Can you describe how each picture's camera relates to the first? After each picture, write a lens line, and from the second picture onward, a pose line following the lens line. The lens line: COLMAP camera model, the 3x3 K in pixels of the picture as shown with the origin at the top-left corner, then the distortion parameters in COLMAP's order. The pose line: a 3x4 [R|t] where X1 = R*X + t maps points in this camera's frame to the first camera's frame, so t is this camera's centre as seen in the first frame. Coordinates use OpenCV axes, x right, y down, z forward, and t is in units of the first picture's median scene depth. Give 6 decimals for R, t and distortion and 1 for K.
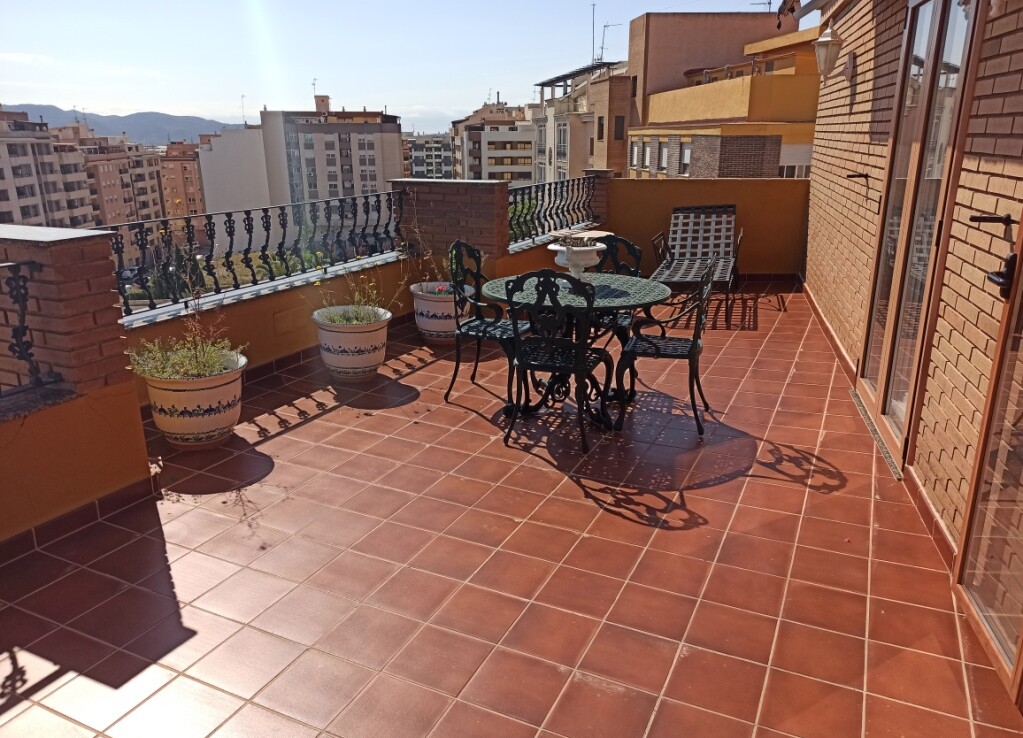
lens RADIAL K [[751.4, 0, 512.4], [0, 751.4, 373.3], [0, 0, 1]] dist [0.075287, 0.002703]
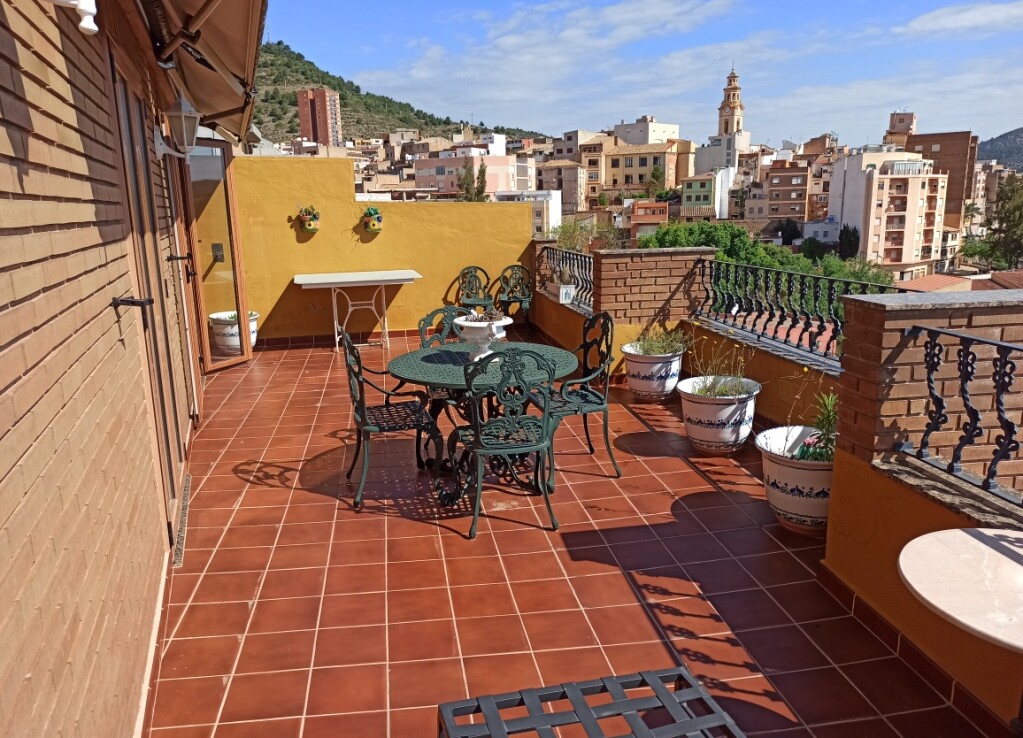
lens RADIAL K [[751.4, 0, 514.6], [0, 751.4, 366.8], [0, 0, 1]] dist [0.075287, 0.002703]
pose [[-0.823864, 0.141424, -0.548861, 0.671102], [-0.139526, 0.887966, 0.438235, -0.615770], [0.549346, 0.437626, -0.711830, 1.953945]]
